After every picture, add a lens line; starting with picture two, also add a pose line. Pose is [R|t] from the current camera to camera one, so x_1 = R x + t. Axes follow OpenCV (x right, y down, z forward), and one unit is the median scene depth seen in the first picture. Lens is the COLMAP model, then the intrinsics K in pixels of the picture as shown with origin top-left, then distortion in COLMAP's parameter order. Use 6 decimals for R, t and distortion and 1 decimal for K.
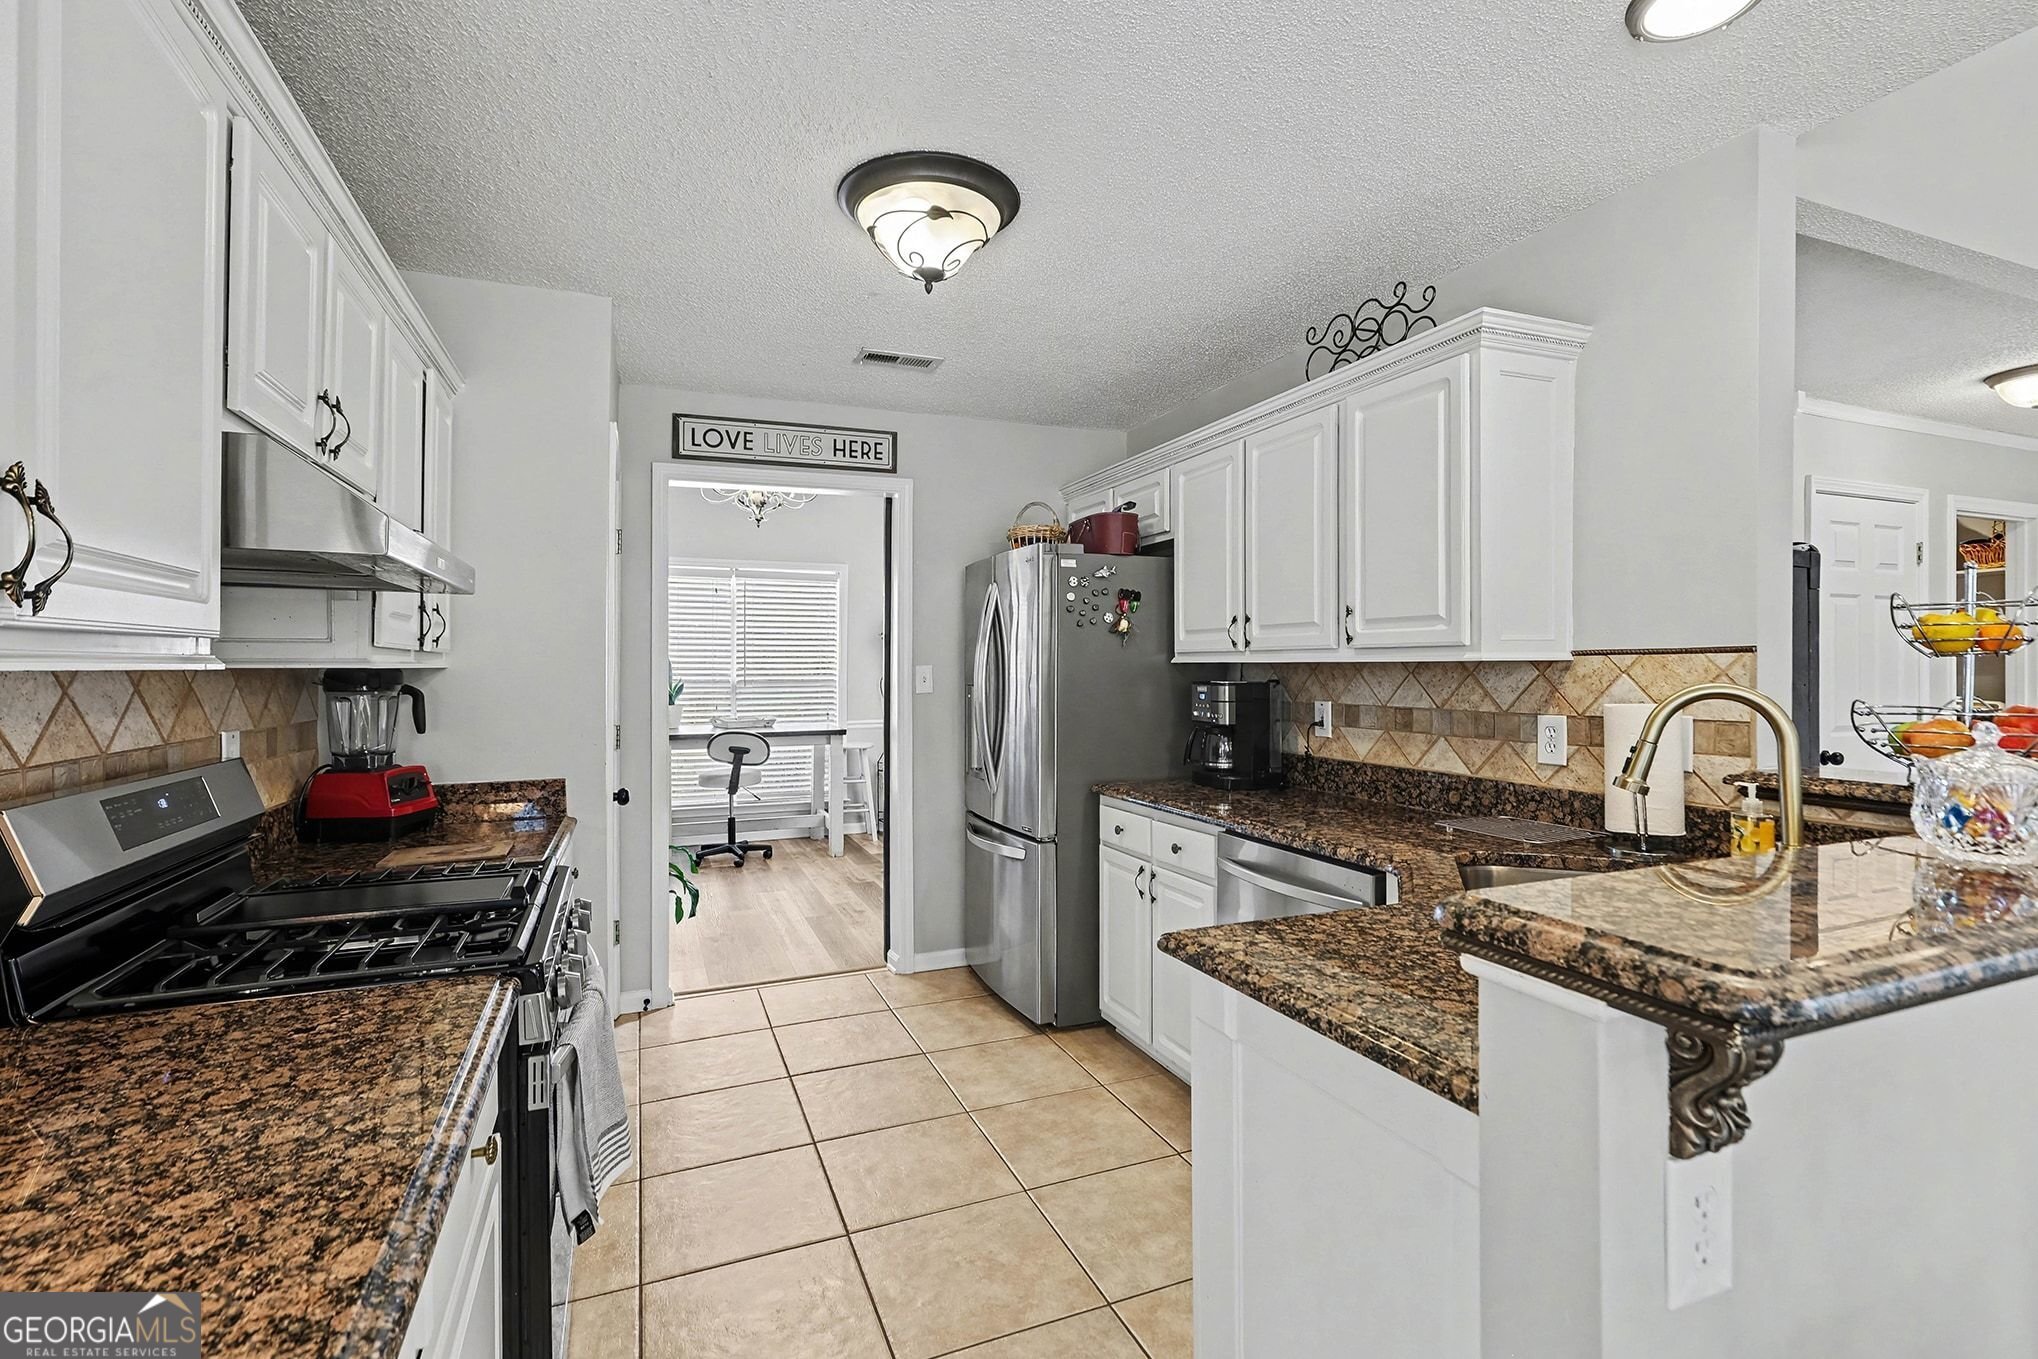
lens RADIAL K [[923.8, 0, 1036.7], [0, 923.8, 657.4], [0, 0, 1]] dist [-0.004316, 0.002169]
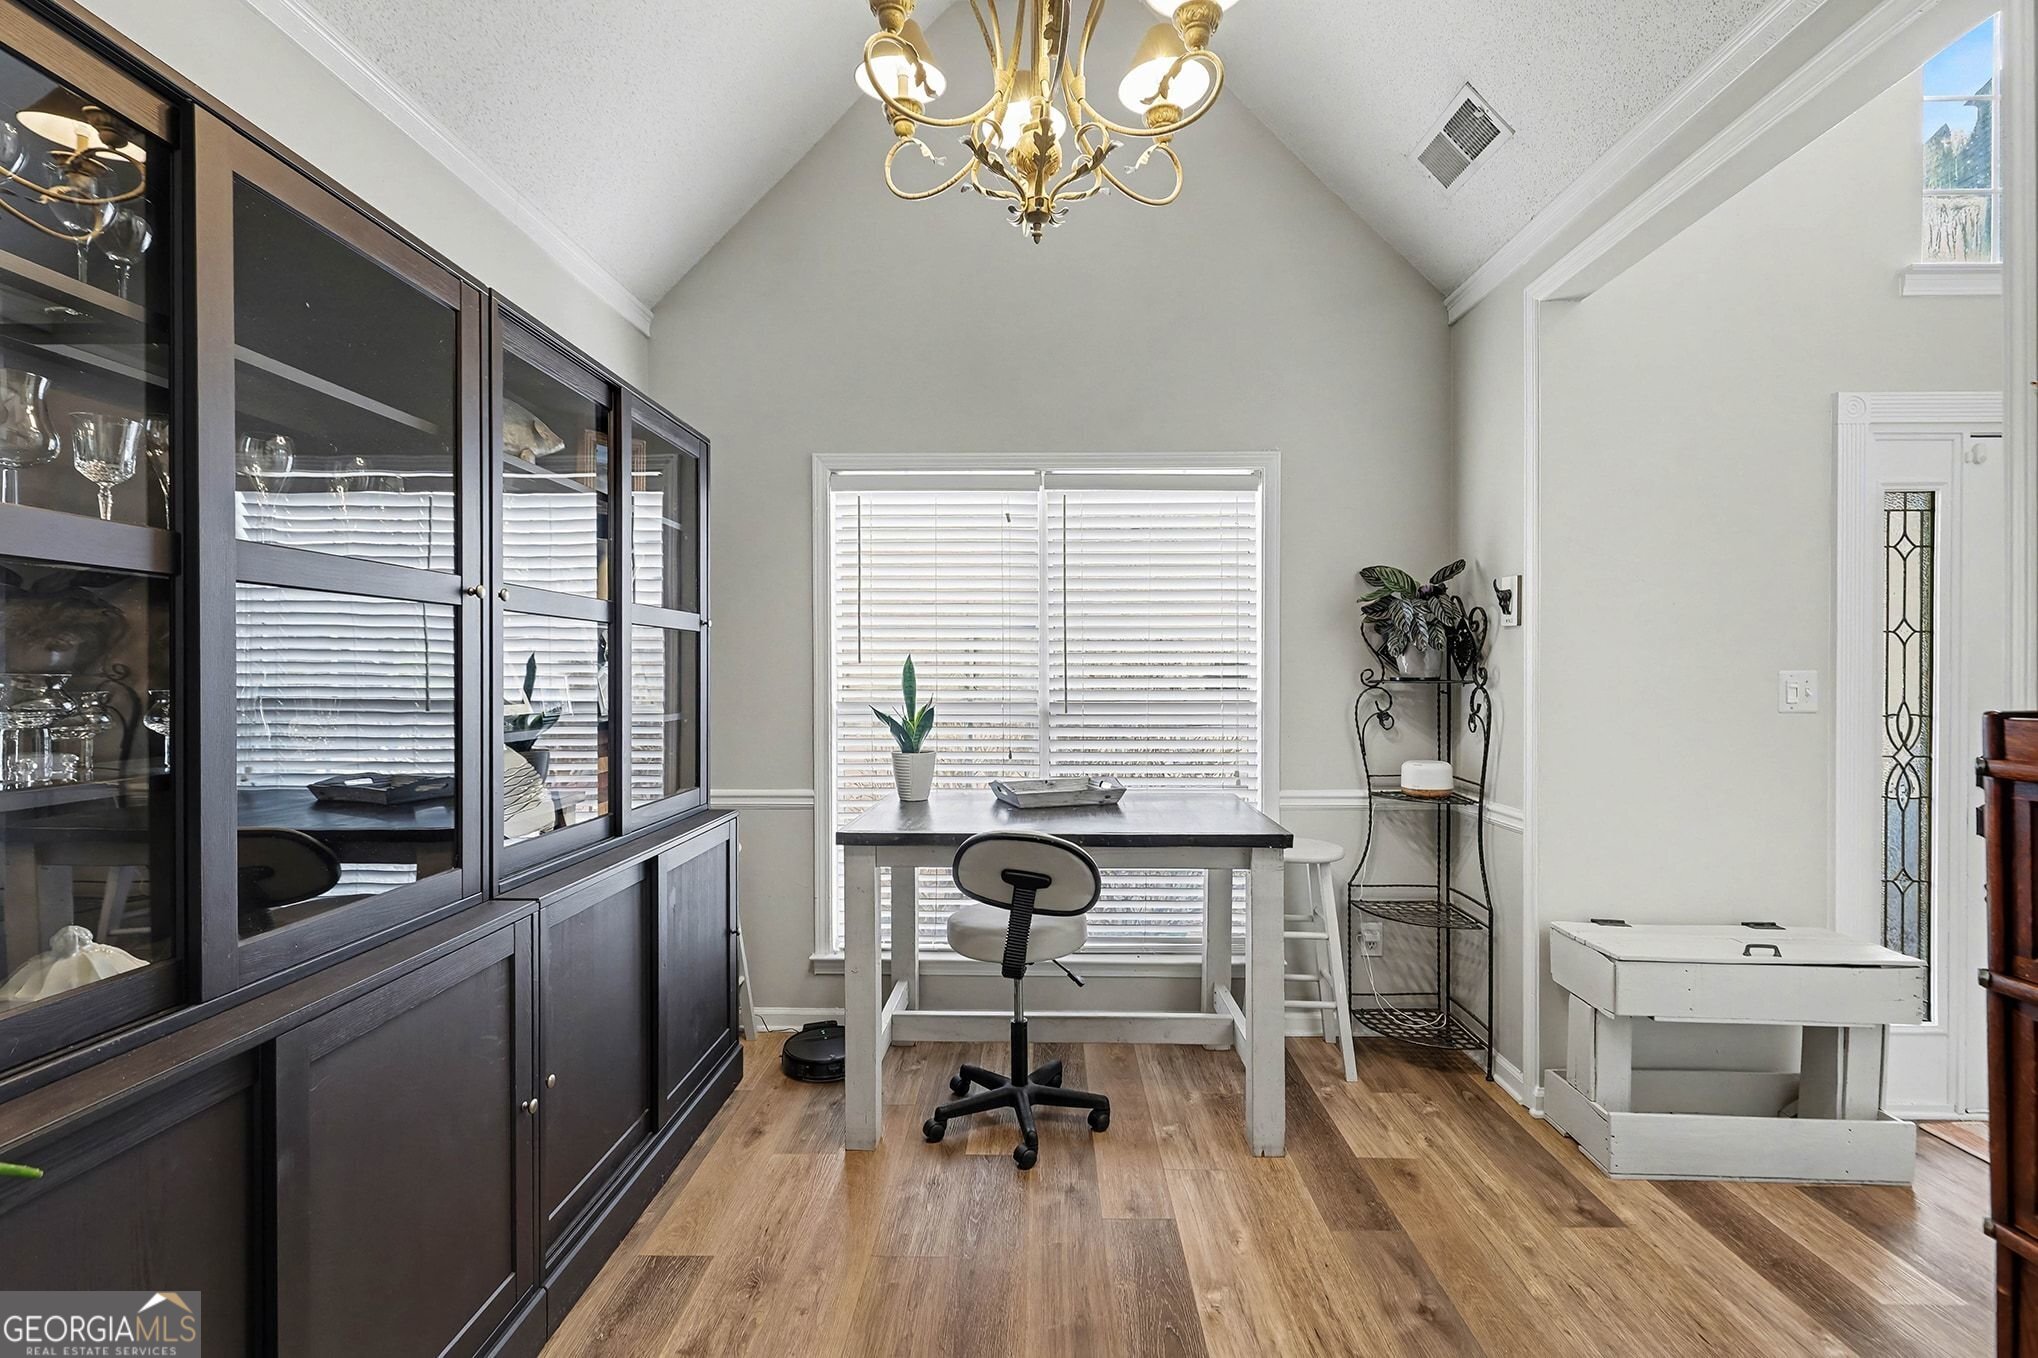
lens RADIAL K [[923.8, 0, 1016.1], [0, 923.8, 676.7], [0, 0, 1]] dist [-0.004316, 0.002169]
pose [[0.910583, 0.001925, -0.413323, -0.153015], [0.003163, 0.999927, 0.011625, 0.007326], [0.413315, -0.011893, 0.910510, 0.606973]]
